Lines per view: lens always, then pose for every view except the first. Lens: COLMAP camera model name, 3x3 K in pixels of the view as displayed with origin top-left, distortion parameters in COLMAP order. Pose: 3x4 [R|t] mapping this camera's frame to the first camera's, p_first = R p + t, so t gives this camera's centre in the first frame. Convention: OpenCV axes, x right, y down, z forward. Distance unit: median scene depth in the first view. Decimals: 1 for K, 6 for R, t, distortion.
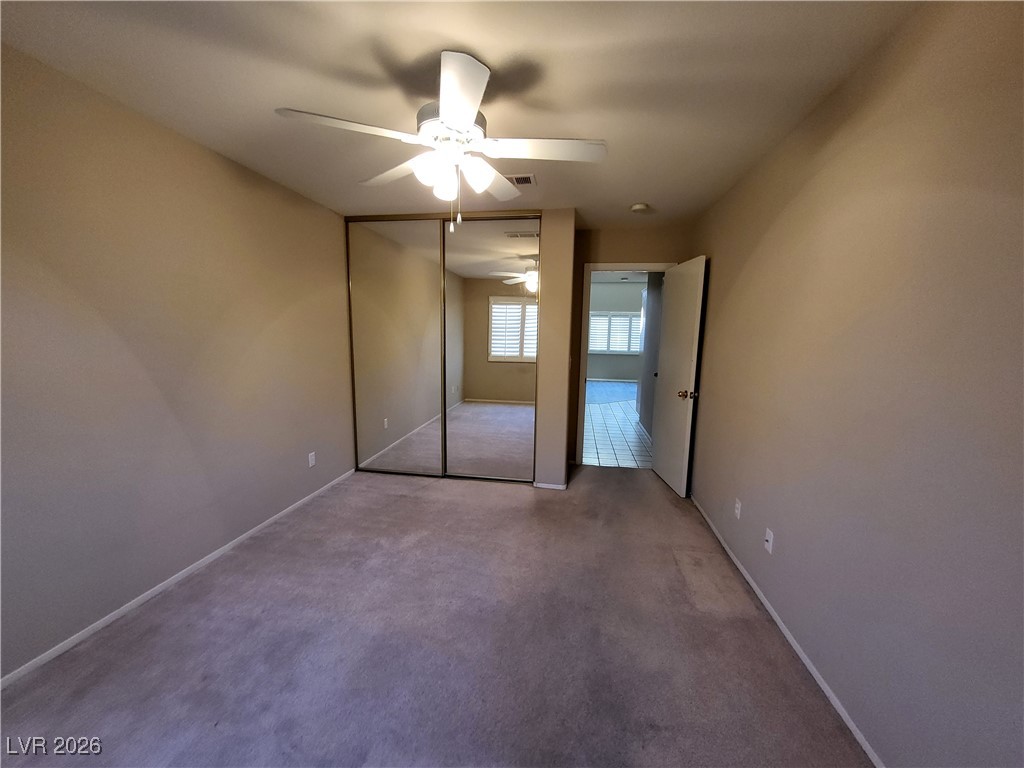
lens RADIAL K [[413.1, 0, 510.3], [0, 413.1, 387.7], [0, 0, 1]] dist [-0.001133, -0.000148]
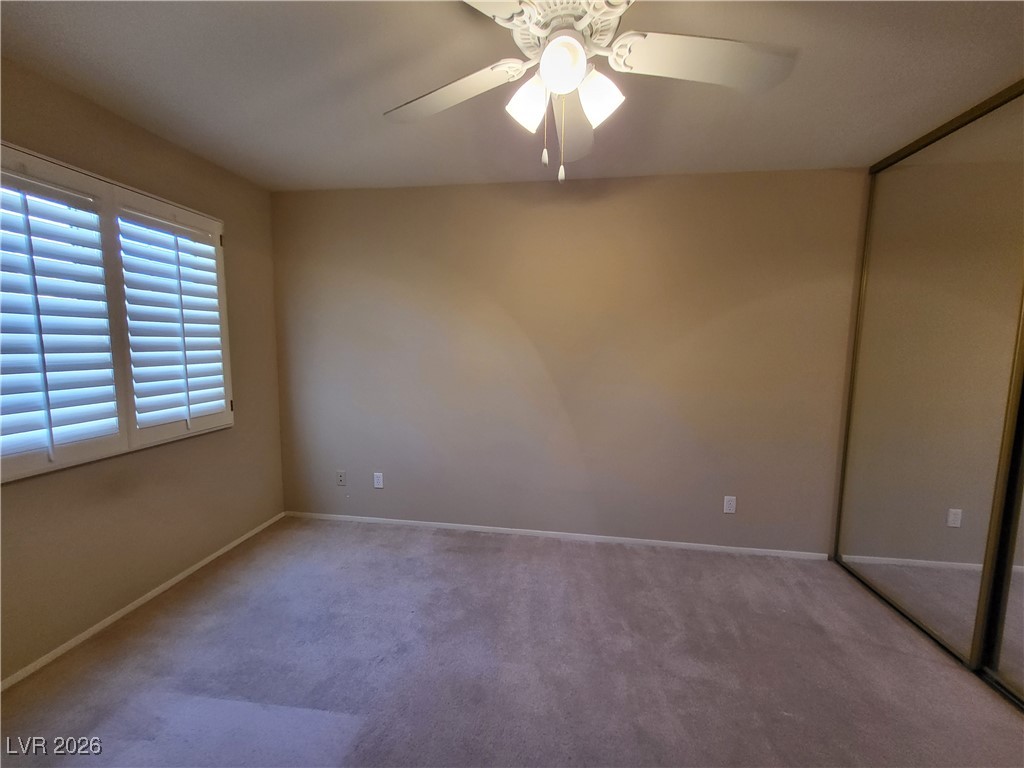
lens RADIAL K [[413.1, 0, 510.3], [0, 413.1, 387.7], [0, 0, 1]] dist [-0.001133, -0.000148]
pose [[0.022489, 0.092101, -0.995496, 0.269346], [-0.158665, 0.983456, 0.087403, -0.047976], [0.987076, 0.155985, 0.036730, 0.506373]]
